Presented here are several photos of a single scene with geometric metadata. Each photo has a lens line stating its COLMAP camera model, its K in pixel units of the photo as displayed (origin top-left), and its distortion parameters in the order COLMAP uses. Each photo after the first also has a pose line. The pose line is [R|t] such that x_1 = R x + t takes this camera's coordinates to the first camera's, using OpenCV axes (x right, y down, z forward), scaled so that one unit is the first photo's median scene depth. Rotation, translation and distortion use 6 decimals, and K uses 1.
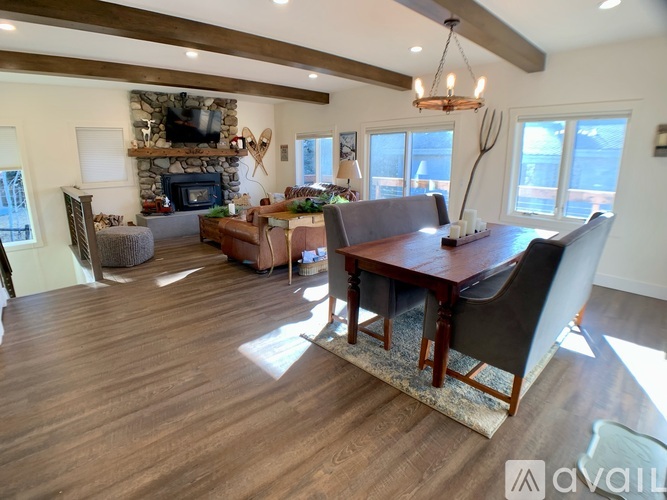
lens RADIAL K [[351.8, 0, 333.5], [0, 351.8, 250.0], [0, 0, 1]] dist [-0.074248, -0.000512]
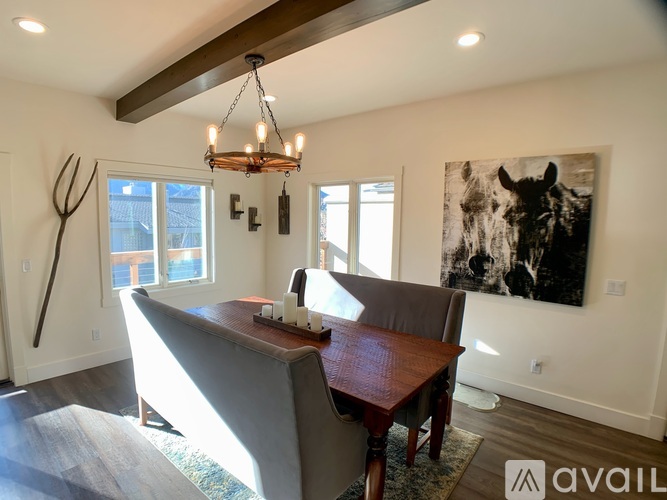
lens RADIAL K [[351.8, 0, 333.5], [0, 351.8, 250.0], [0, 0, 1]] dist [-0.074248, -0.000512]
pose [[-0.114181, -0.103407, 0.988064, -0.366693], [0.237408, 0.962912, 0.128210, -0.243362], [-0.964676, 0.249213, -0.085397, 0.760978]]
